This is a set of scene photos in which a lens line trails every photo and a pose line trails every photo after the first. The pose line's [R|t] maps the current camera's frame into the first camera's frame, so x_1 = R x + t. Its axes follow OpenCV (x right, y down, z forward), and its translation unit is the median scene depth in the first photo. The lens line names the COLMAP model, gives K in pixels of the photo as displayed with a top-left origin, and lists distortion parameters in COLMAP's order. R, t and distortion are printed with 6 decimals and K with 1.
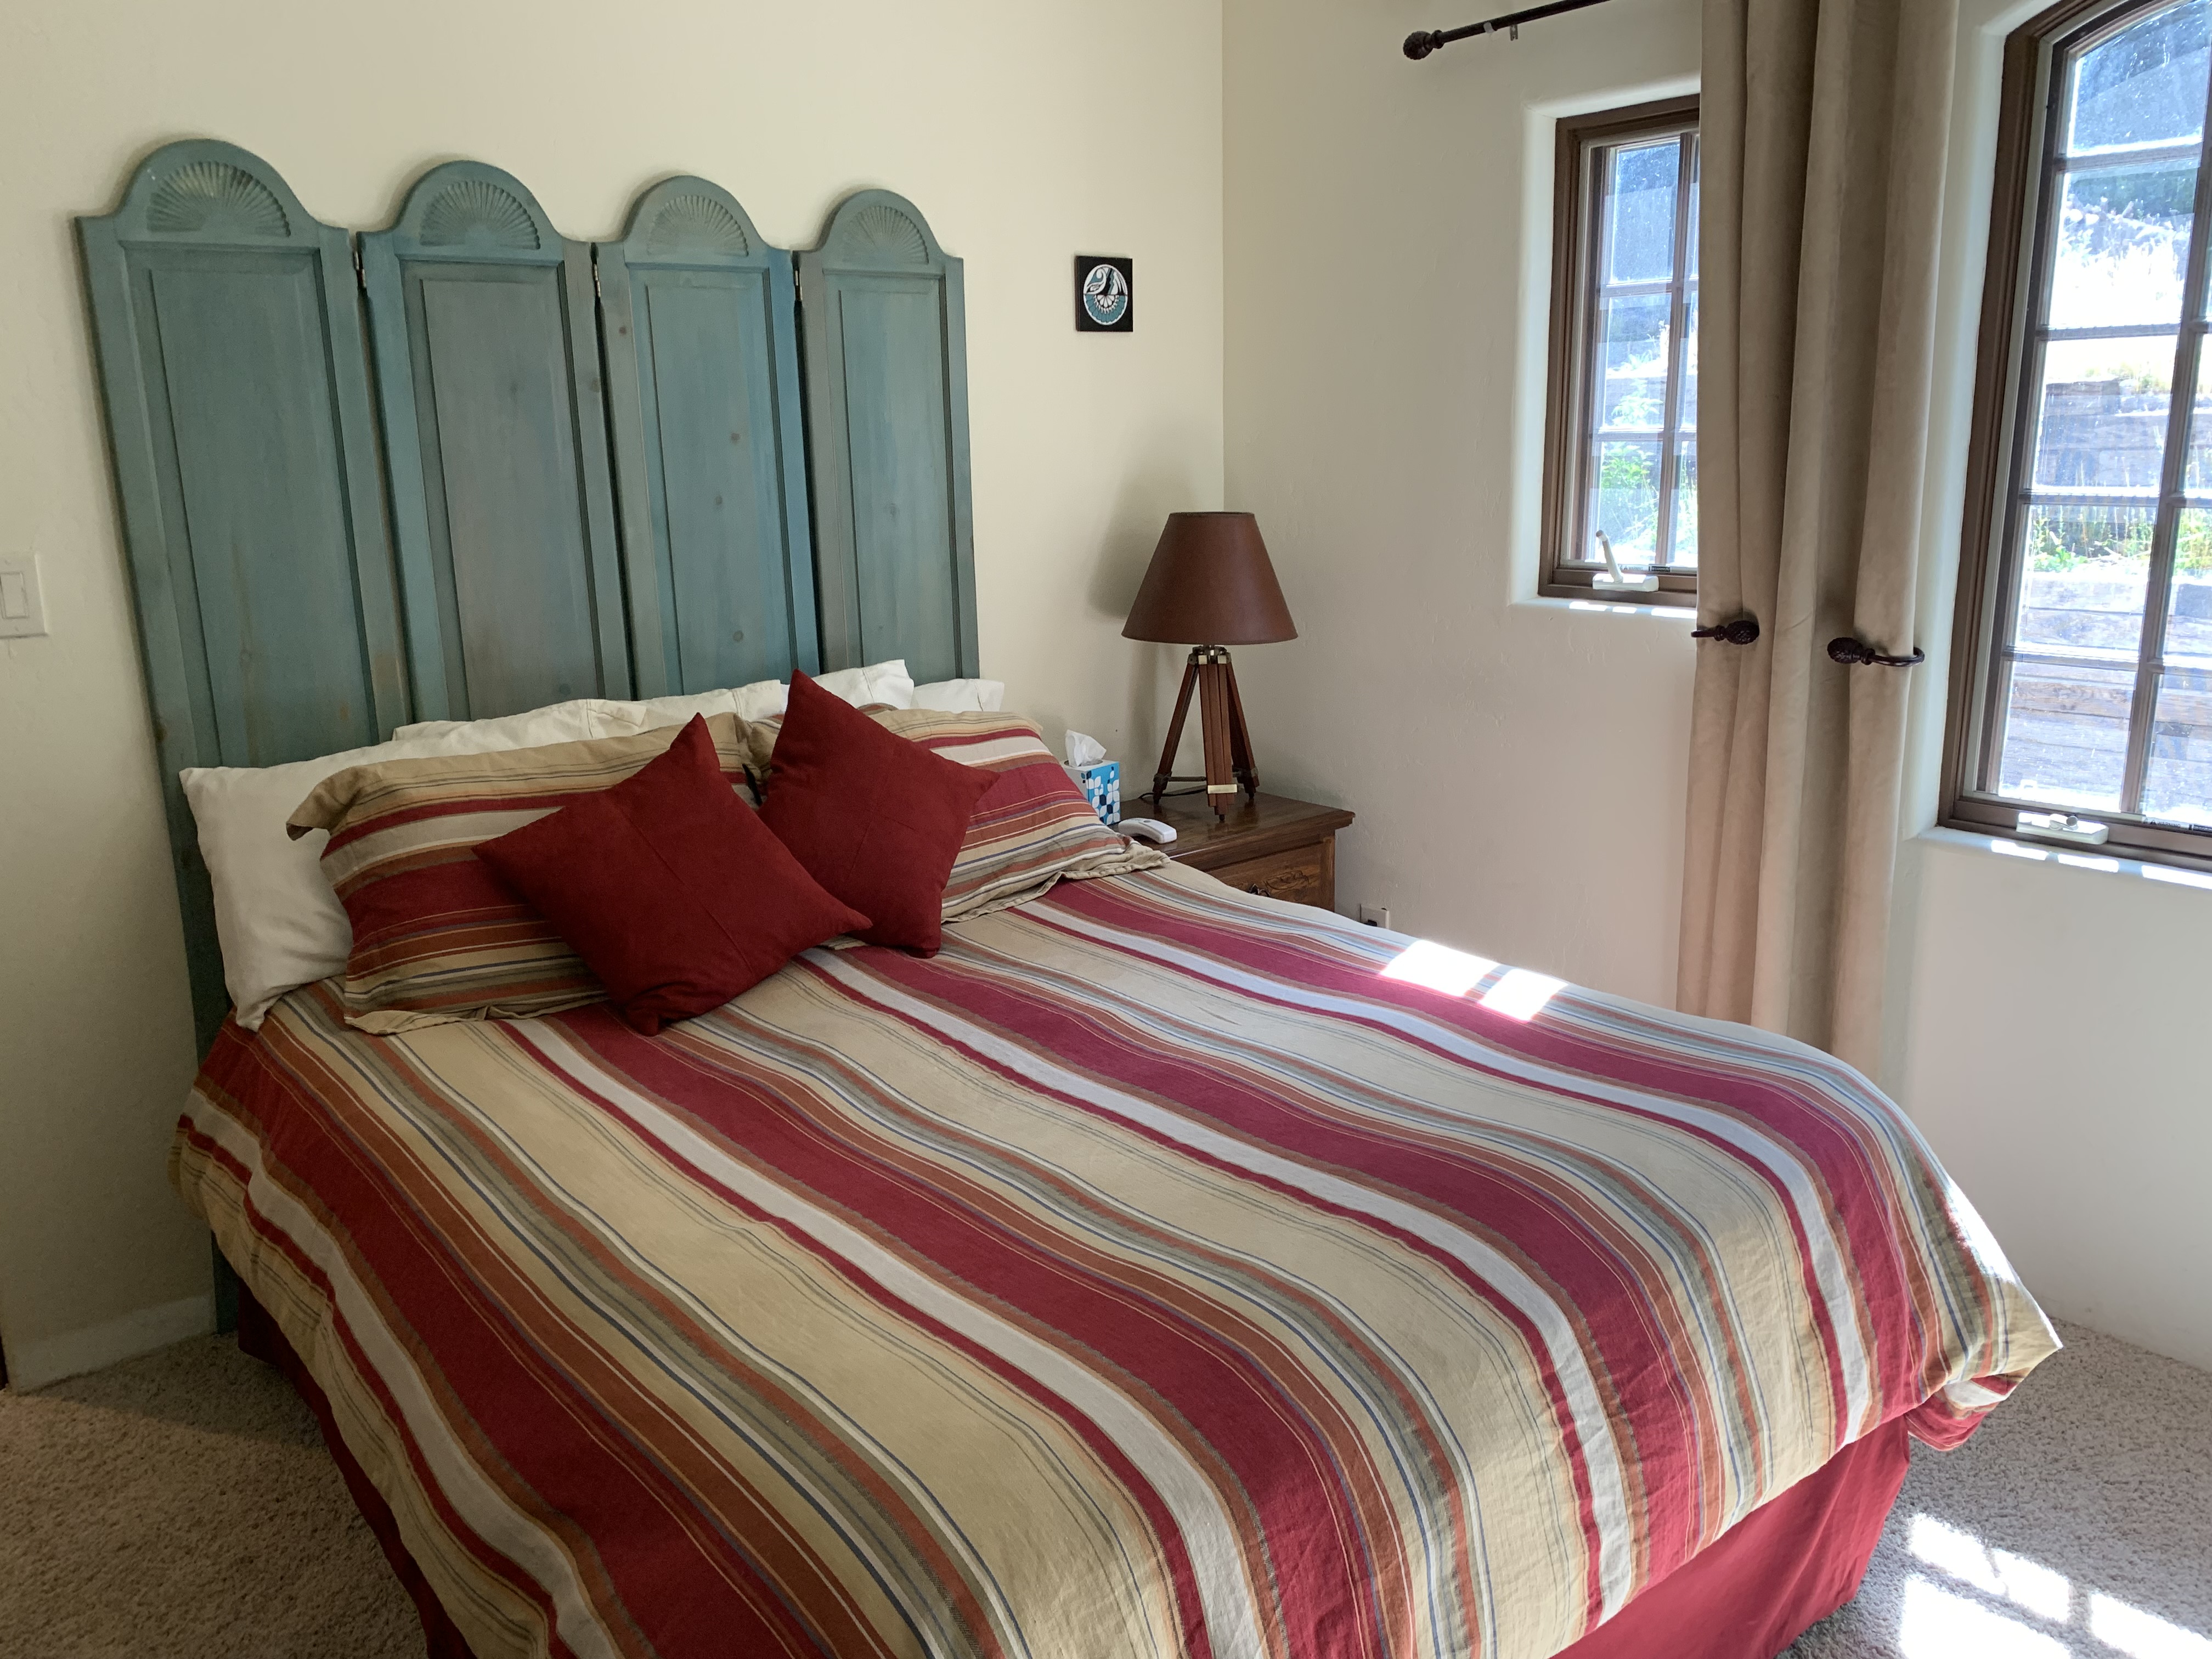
lens RADIAL K [[1698.2, 0, 1122.3], [0, 1698.2, 820.6], [0, 0, 1]] dist [0.048907, -0.059119]
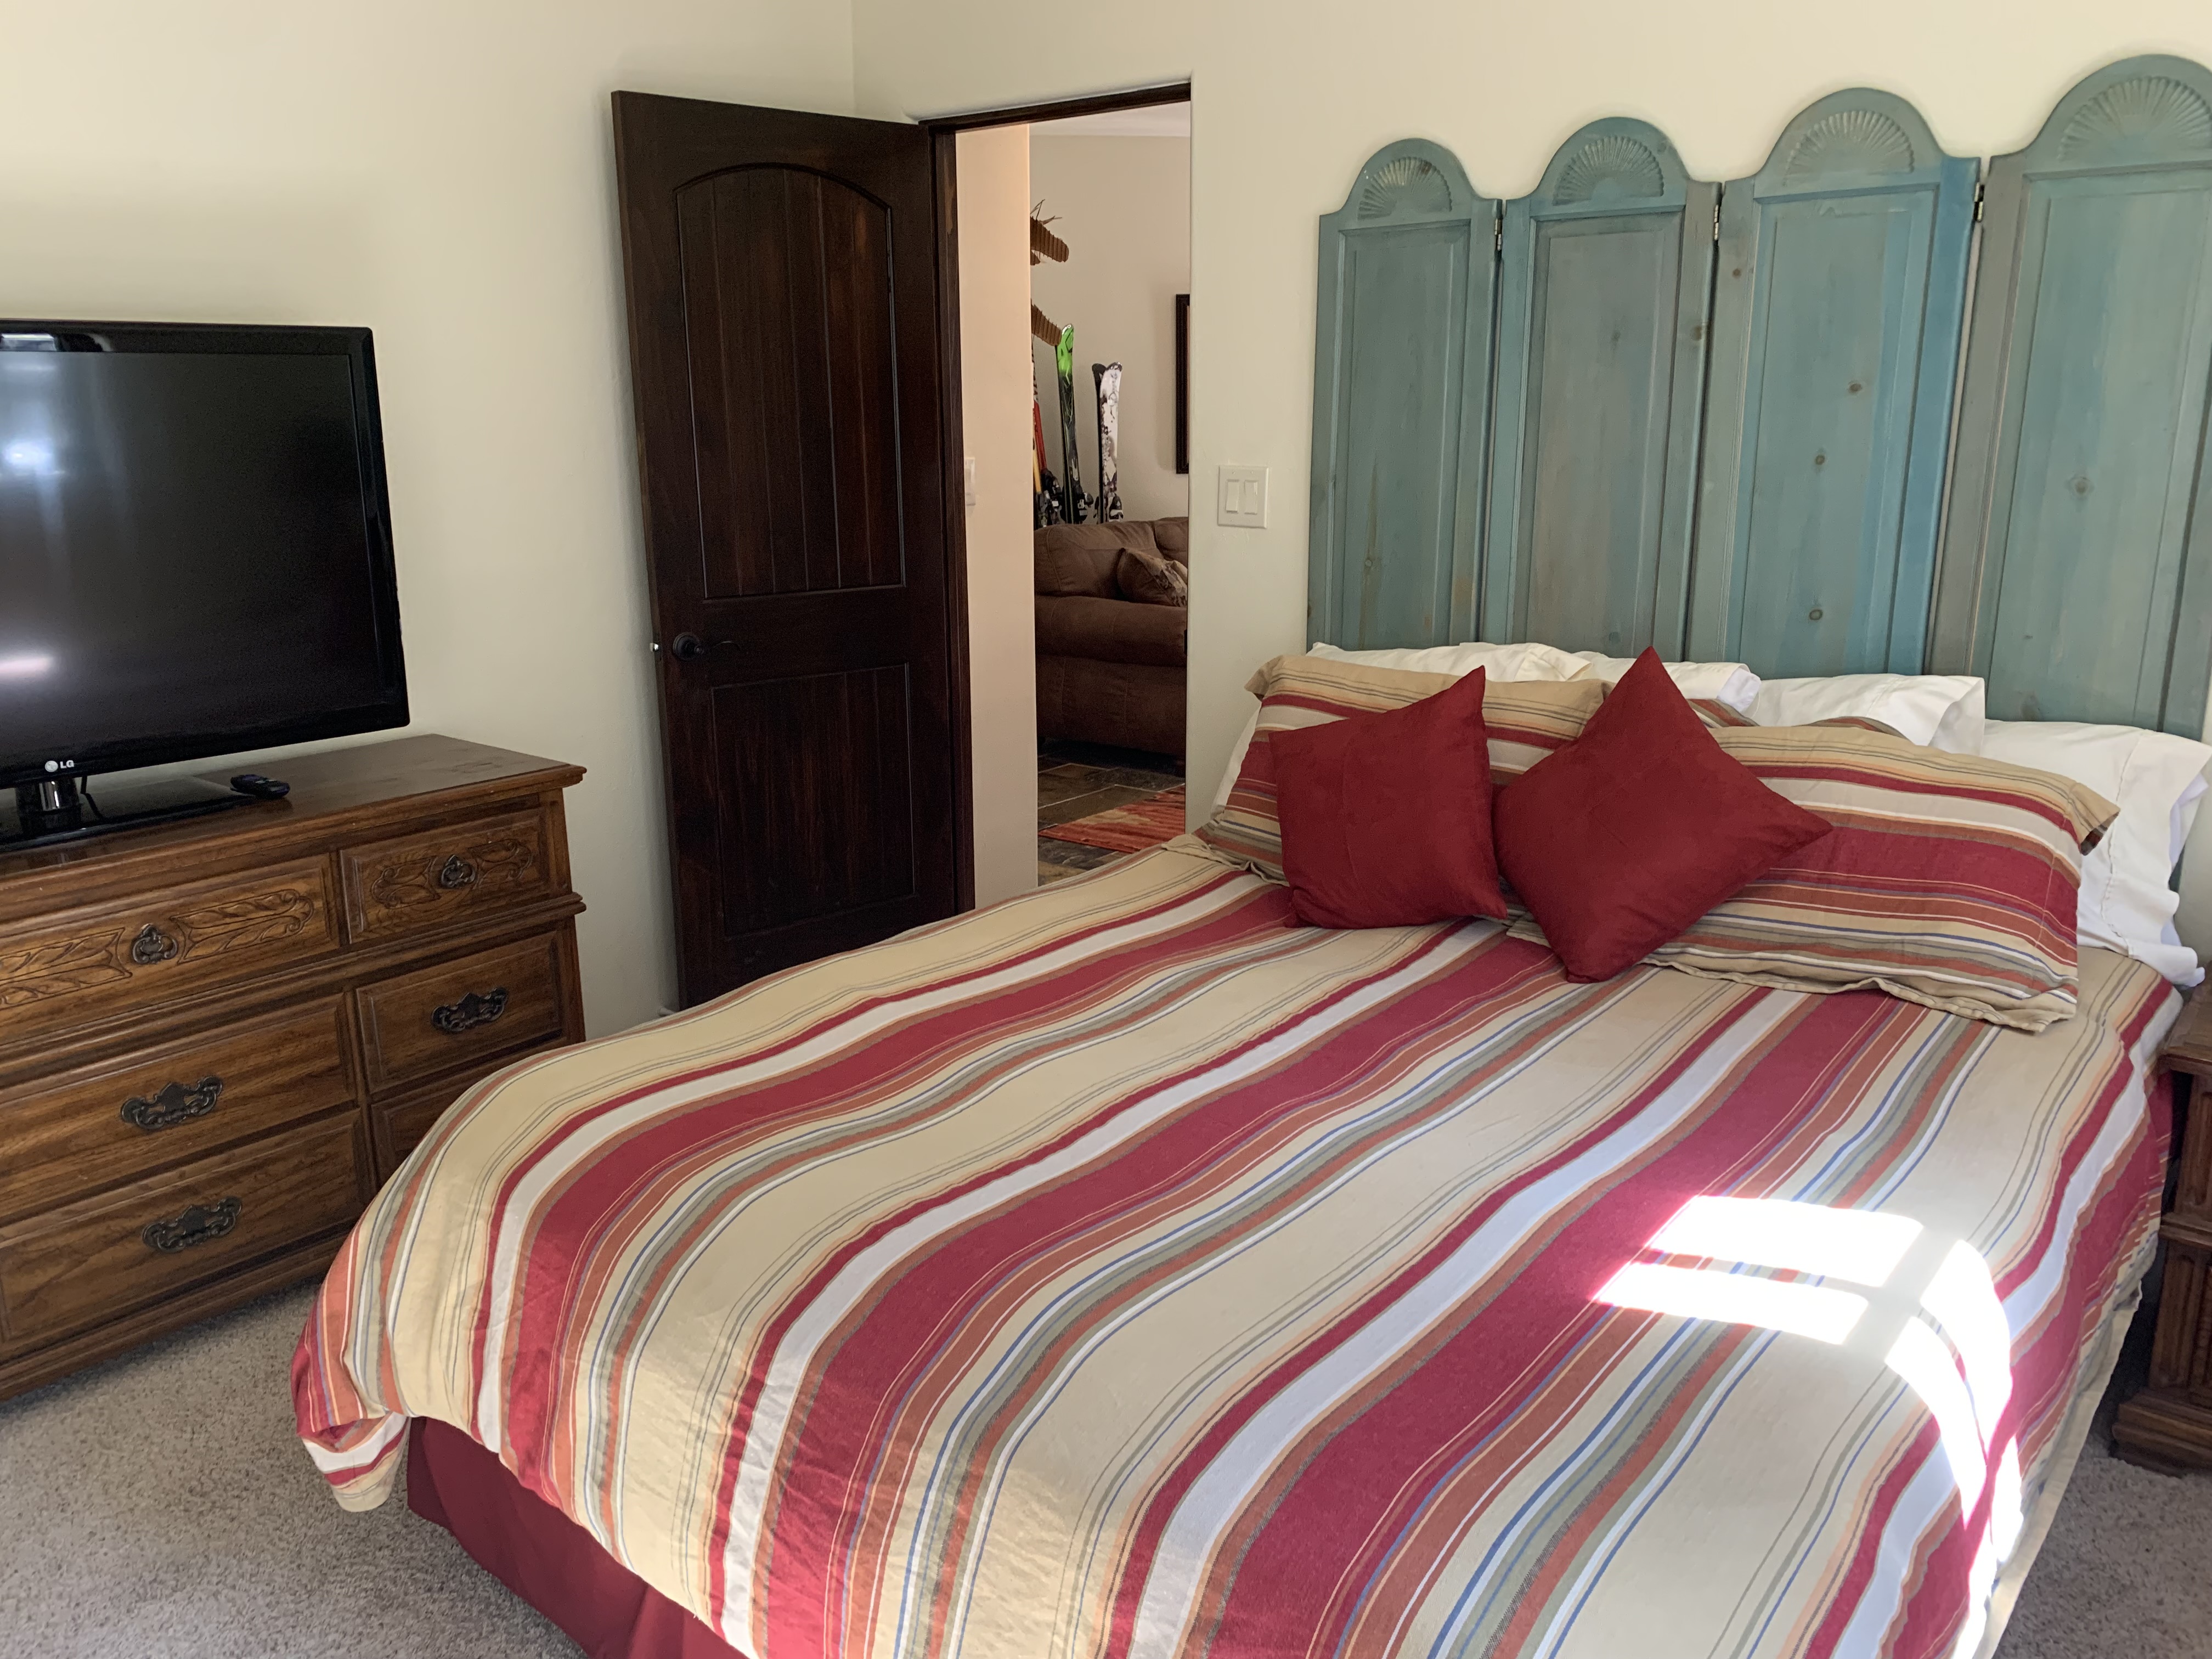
lens RADIAL K [[1698.2, 0, 1029.0], [0, 1698.2, 791.2], [0, 0, 1]] dist [0.048907, -0.059119]
pose [[0.190880, 0.248658, -0.949597, 0.635975], [-0.218056, 0.953954, 0.205968, -0.132379], [0.957088, 0.167750, 0.236312, 0.484822]]
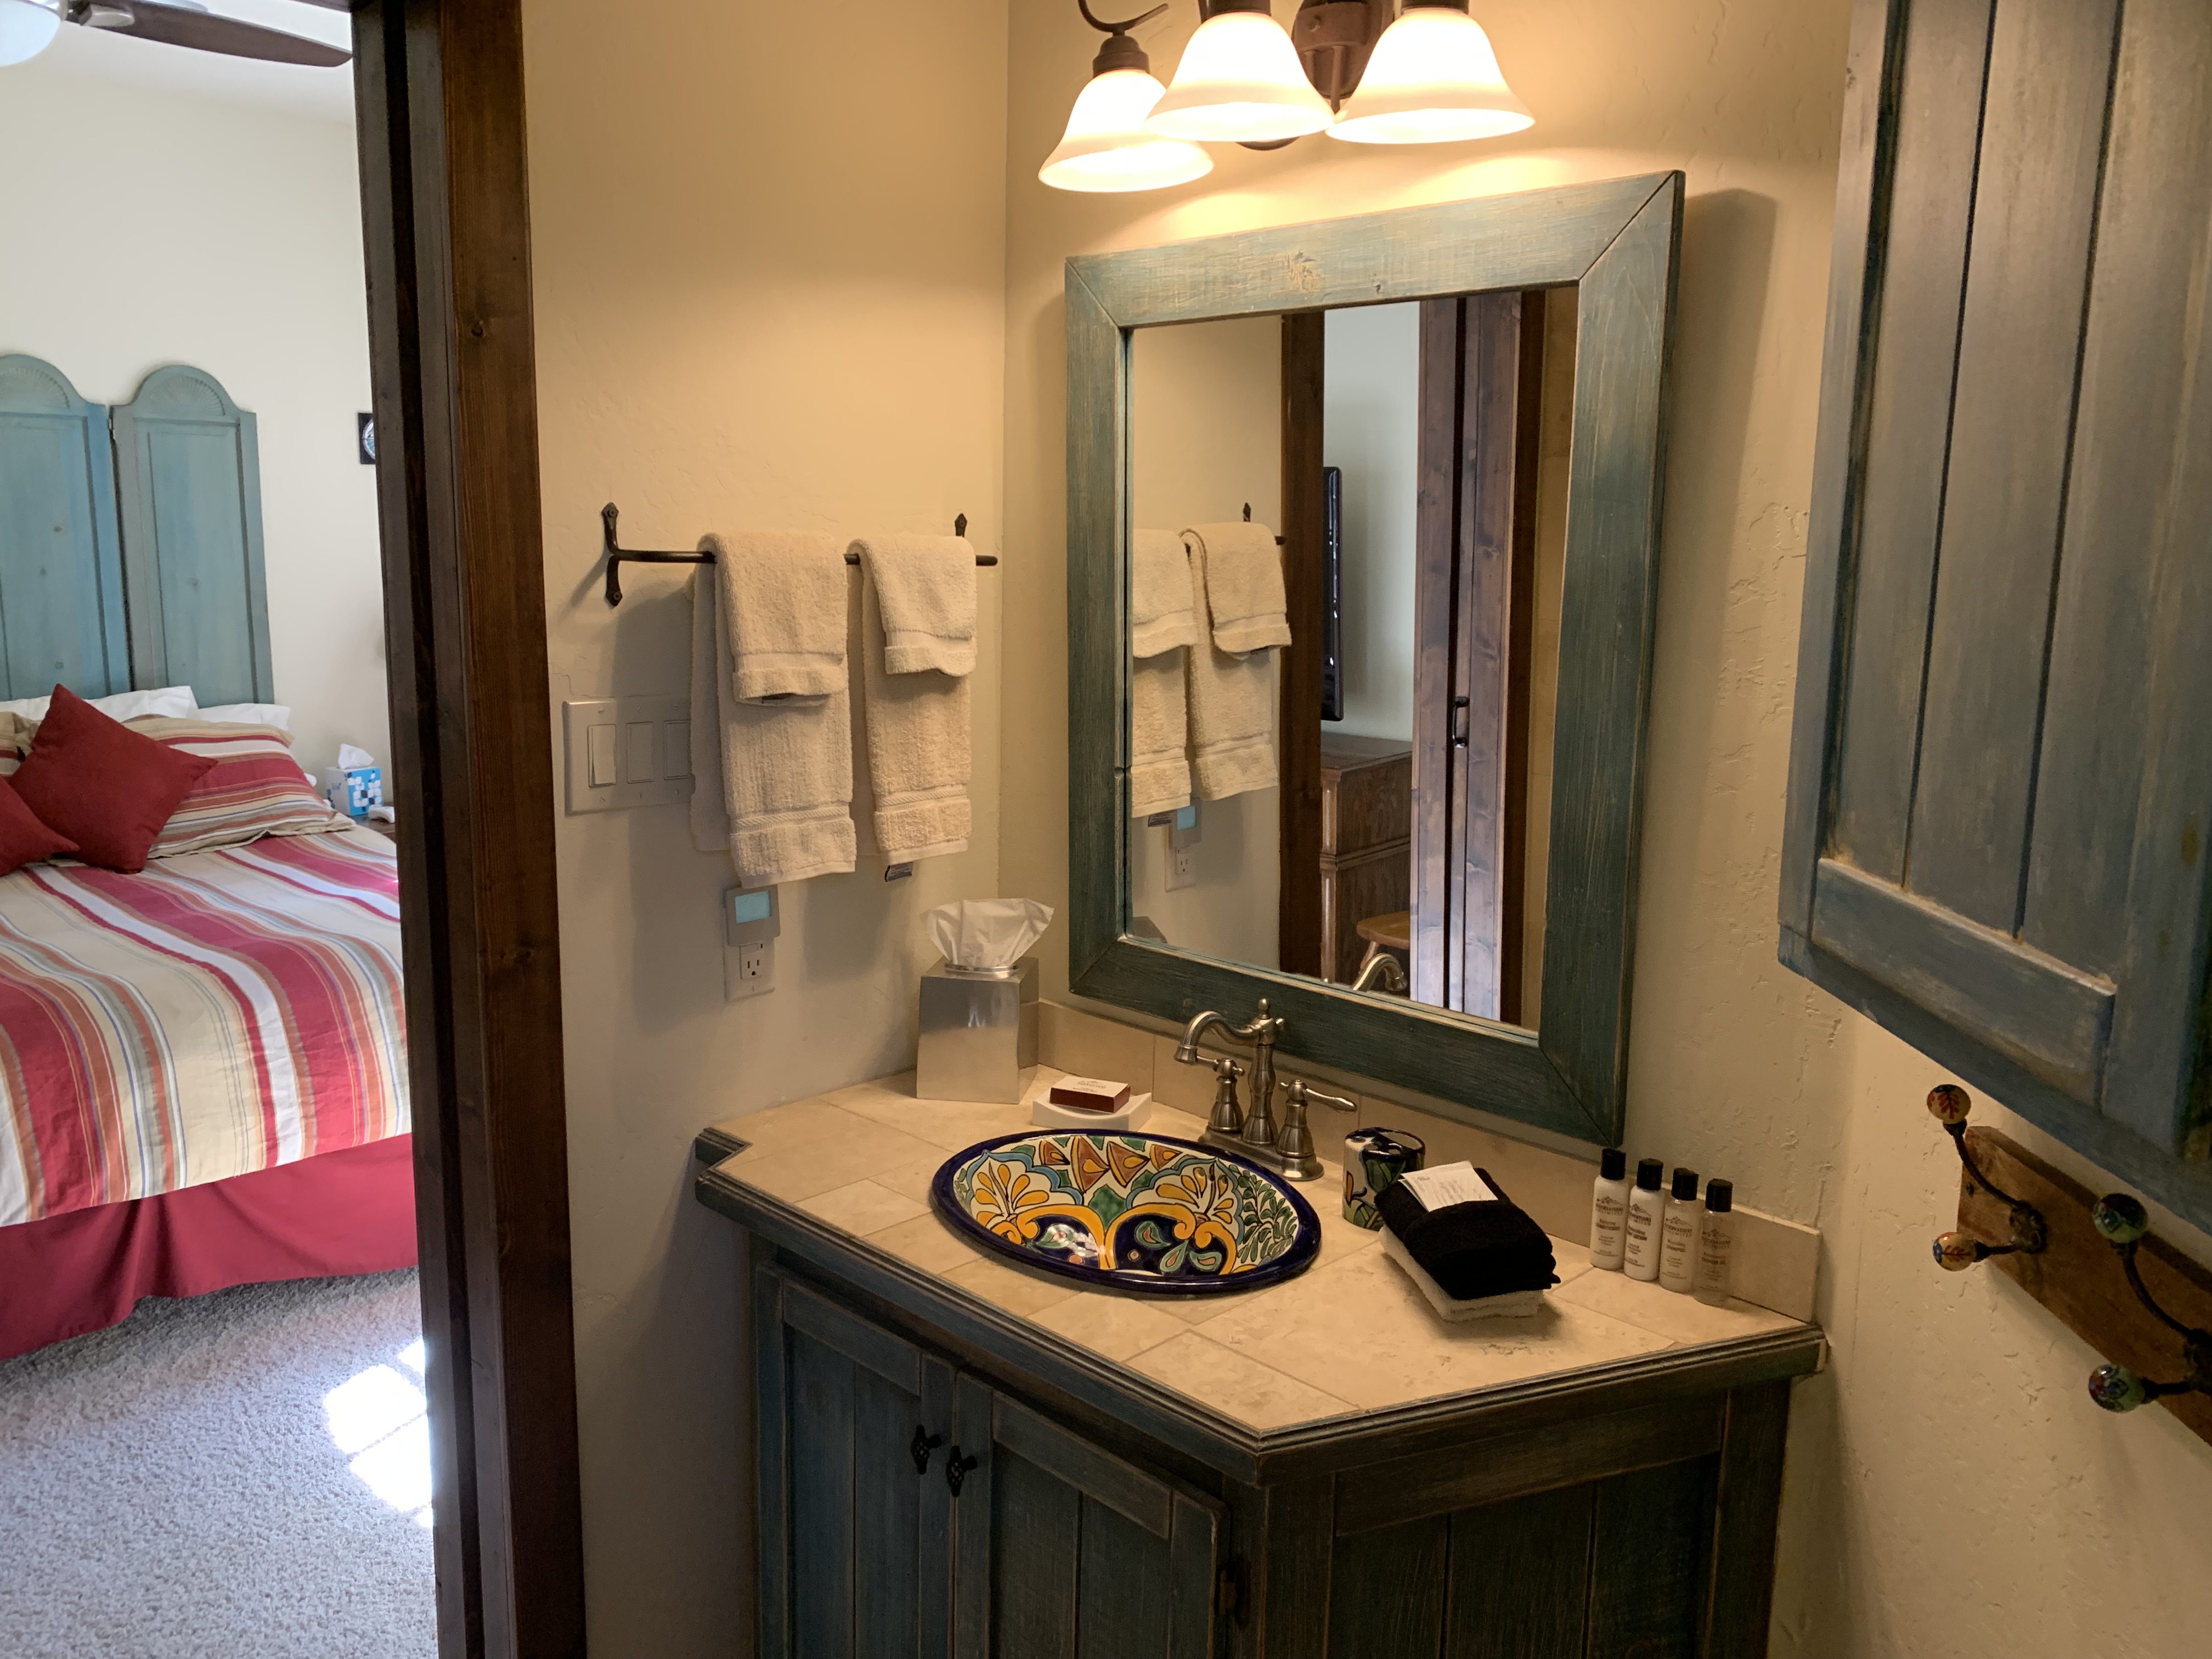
lens RADIAL K [[1698.2, 0, 1110.8], [0, 1698.2, 821.6], [0, 0, 1]] dist [0.048907, -0.059119]
pose [[0.992837, 0.021358, 0.117549, 0.557280], [-0.014690, 0.998249, -0.057302, 0.105402], [-0.118567, 0.055165, 0.991412, -0.604221]]
